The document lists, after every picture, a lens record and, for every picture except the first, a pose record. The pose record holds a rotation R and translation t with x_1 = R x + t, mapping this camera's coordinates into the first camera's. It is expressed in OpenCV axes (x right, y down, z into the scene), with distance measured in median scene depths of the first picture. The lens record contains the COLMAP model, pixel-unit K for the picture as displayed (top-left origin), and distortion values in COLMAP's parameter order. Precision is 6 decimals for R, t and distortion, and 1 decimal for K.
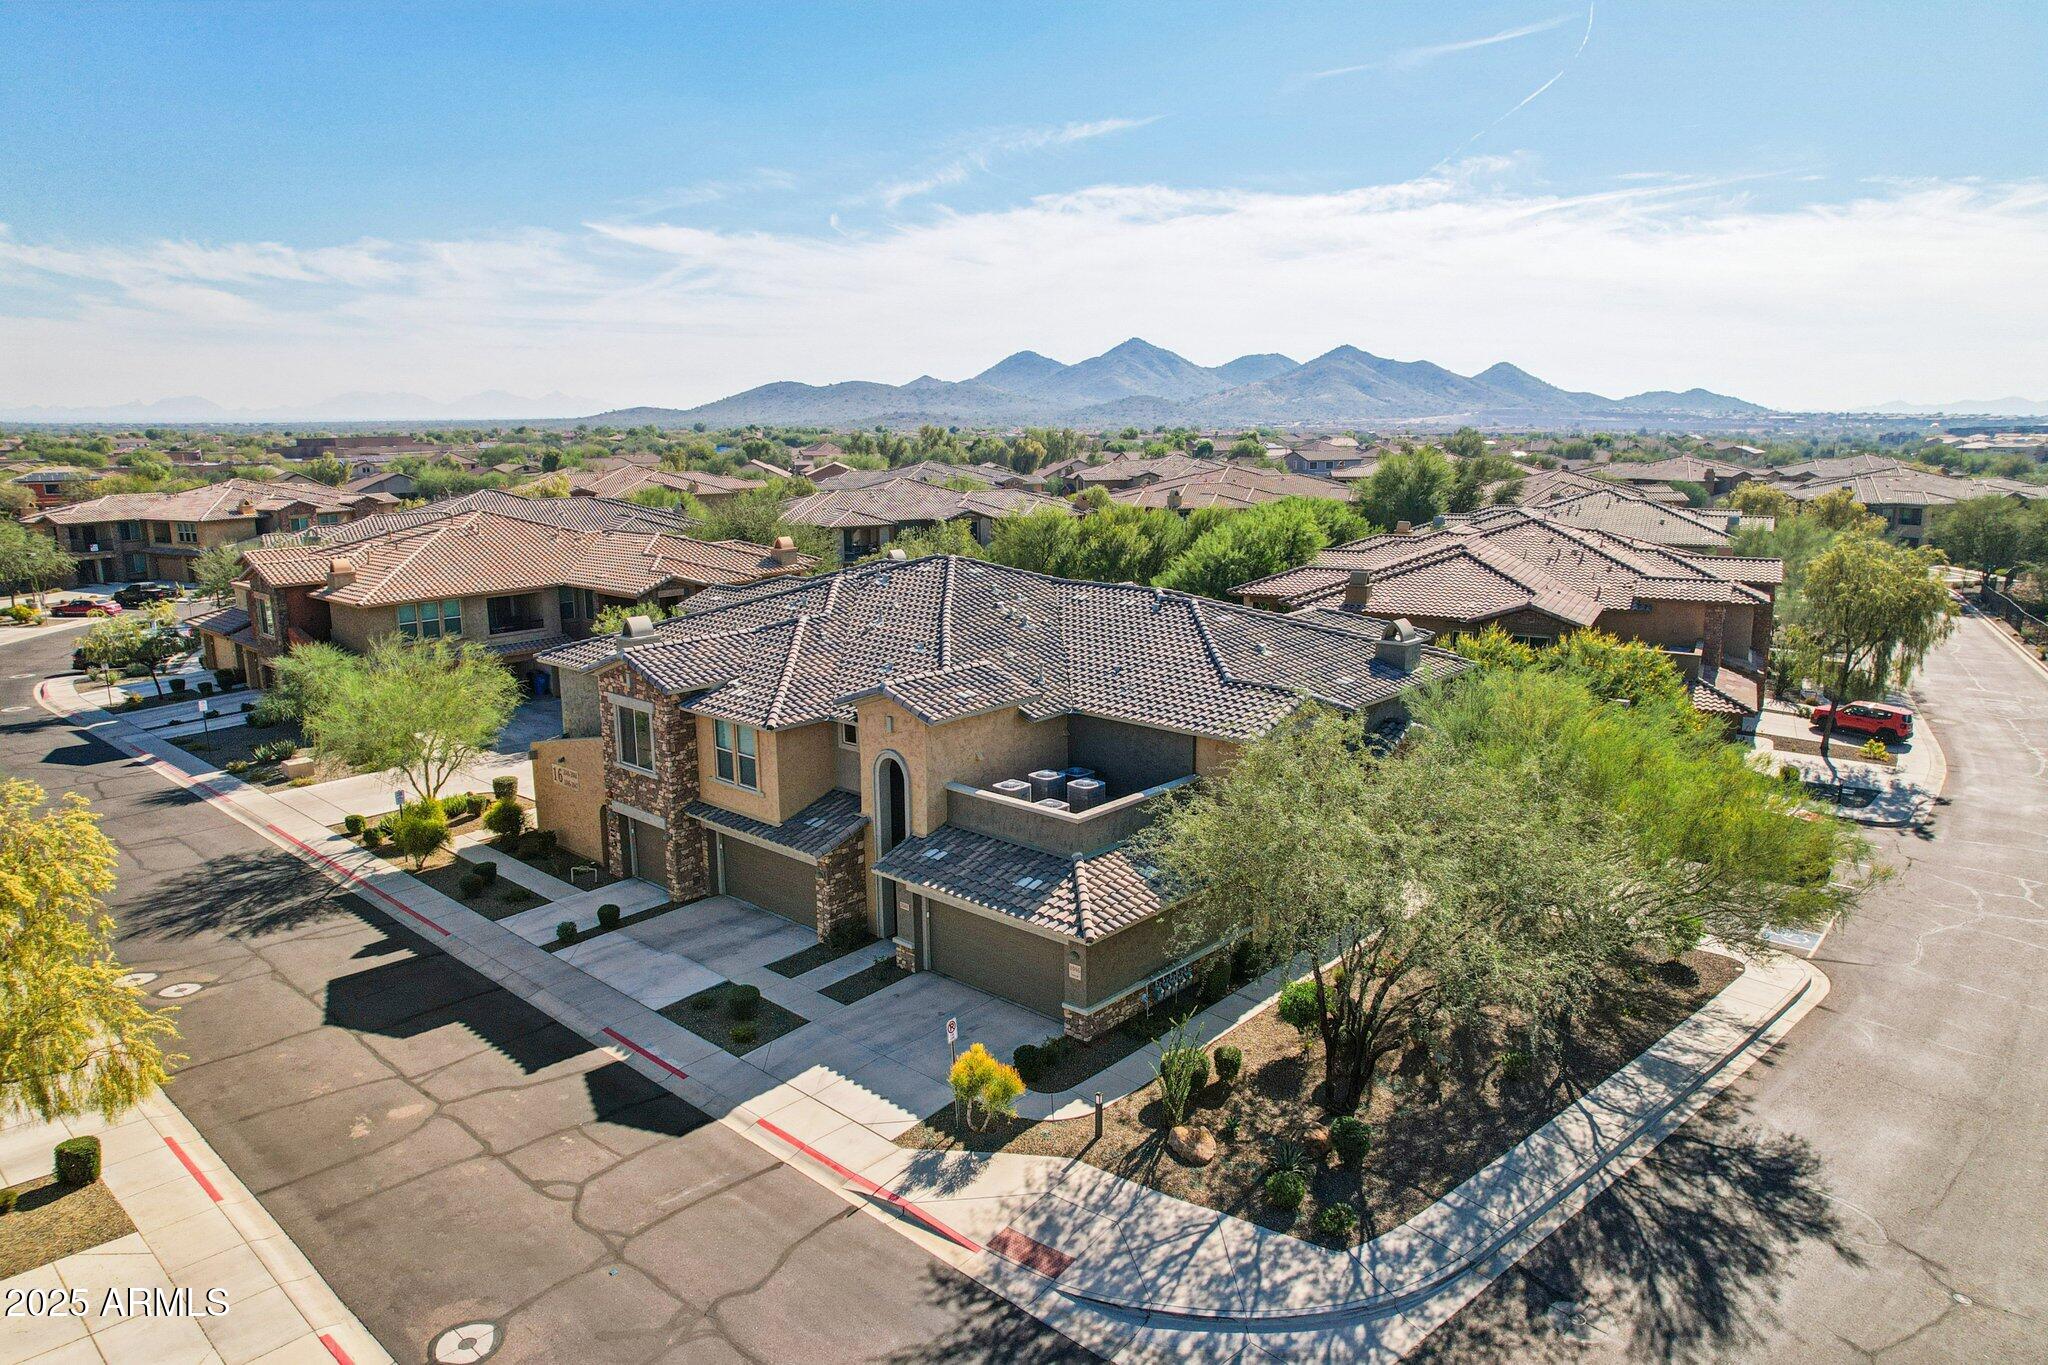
lens RADIAL K [[1315.5, 0, 1026.4], [0, 1315.5, 629.0], [0, 0, 1]] dist [-0.094631, 0.001179]
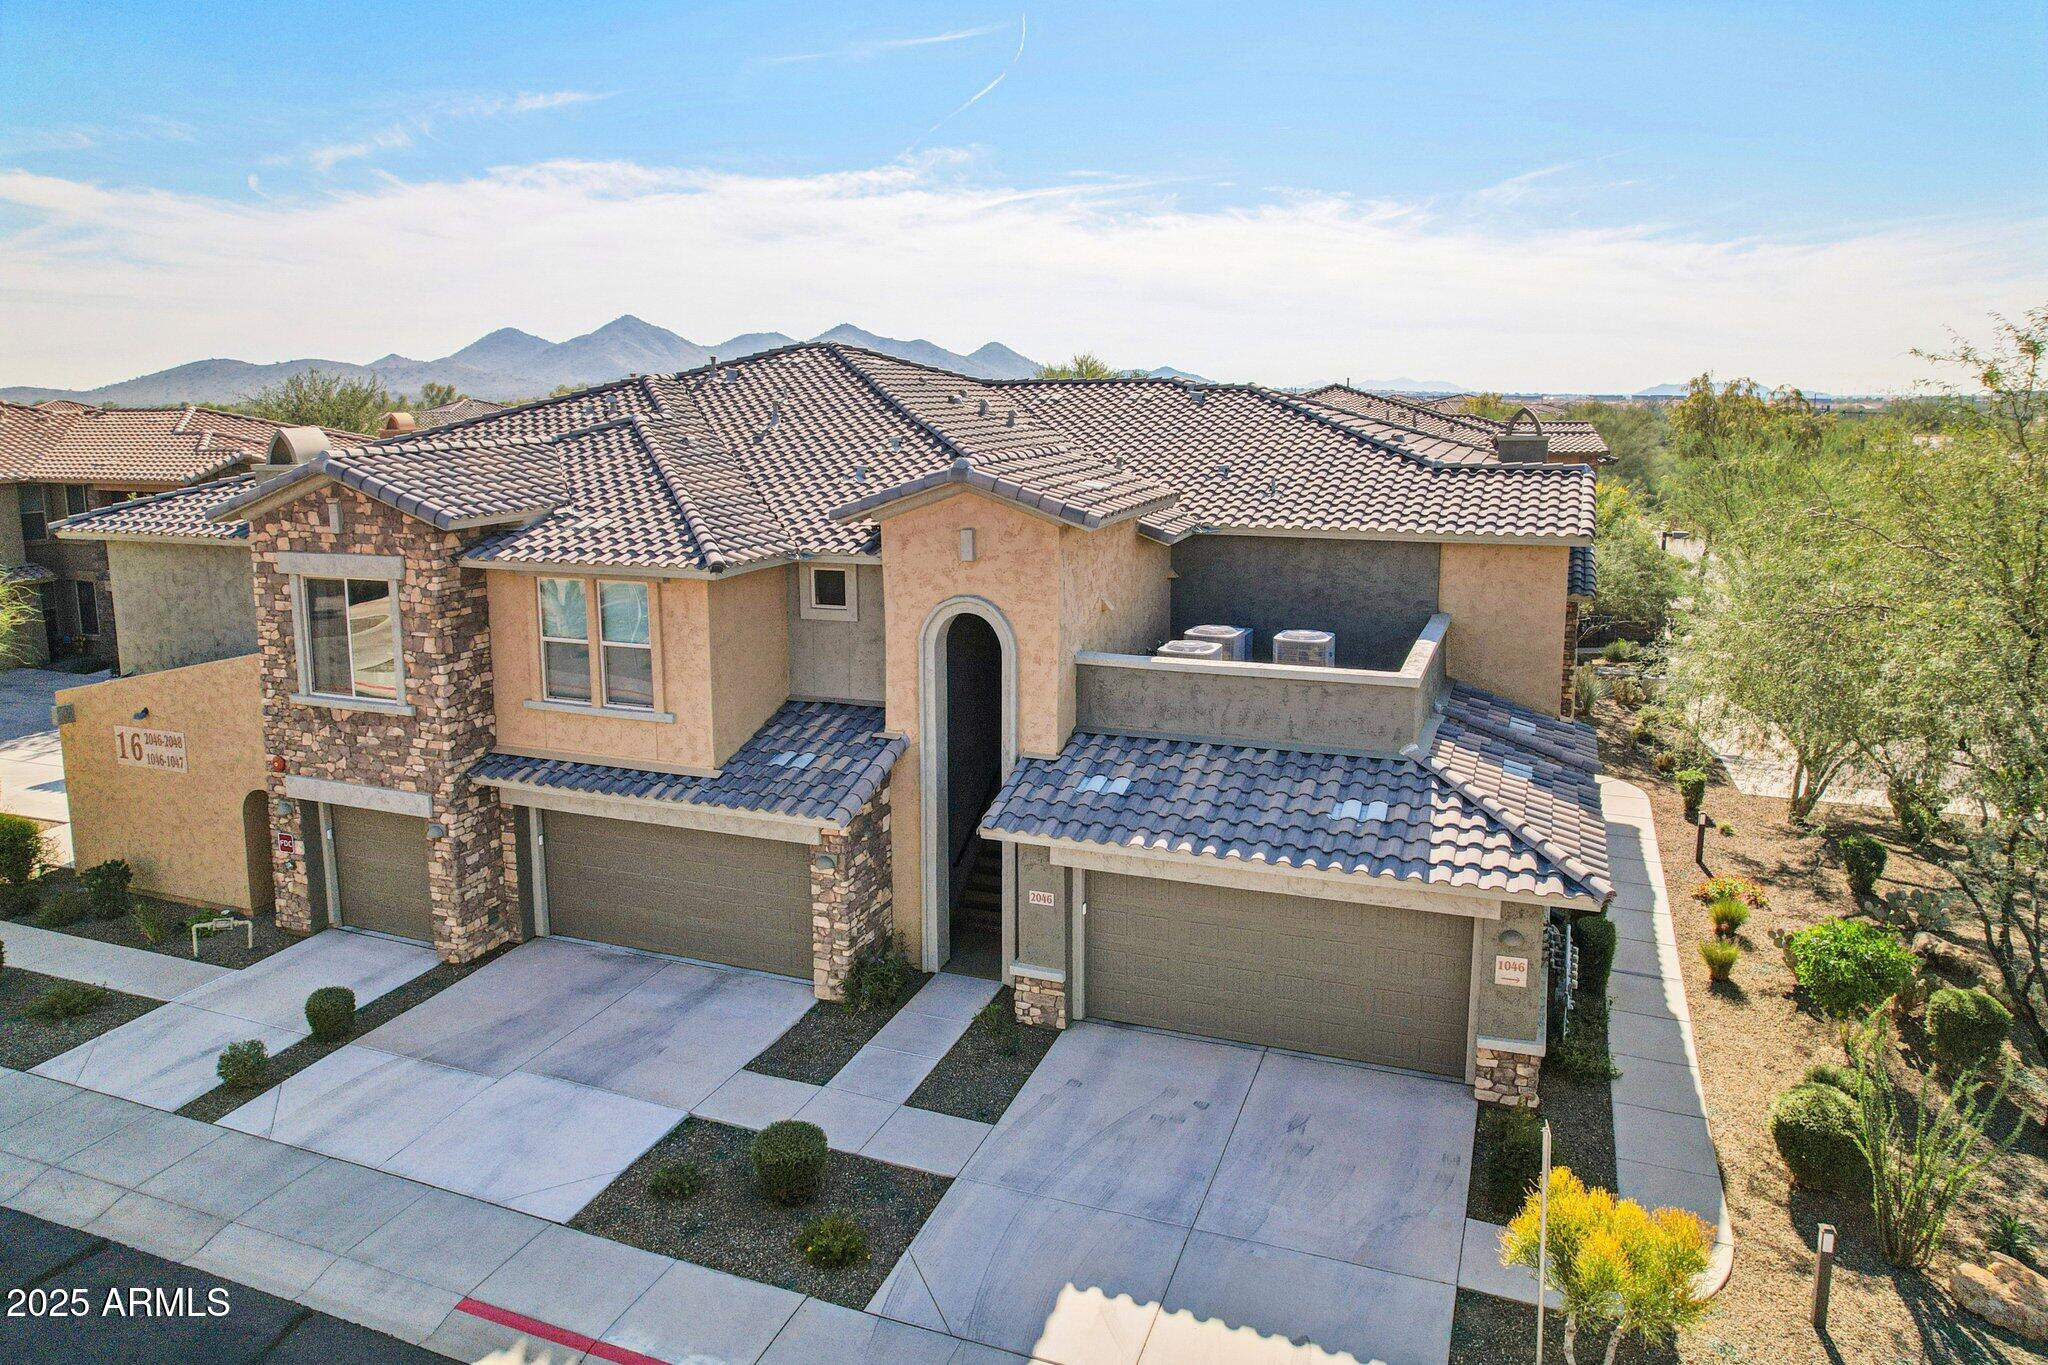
lens RADIAL K [[1394.5, 0, 1017.3], [0, 1394.5, 545.4], [0, 0, 1]] dist [-0.061787, 0.044646]
pose [[0.942471, -0.043175, 0.331487, -0.253721], [0.058897, 0.997559, -0.037526, 0.090525], [-0.329058, 0.054890, 0.942713, 0.463604]]
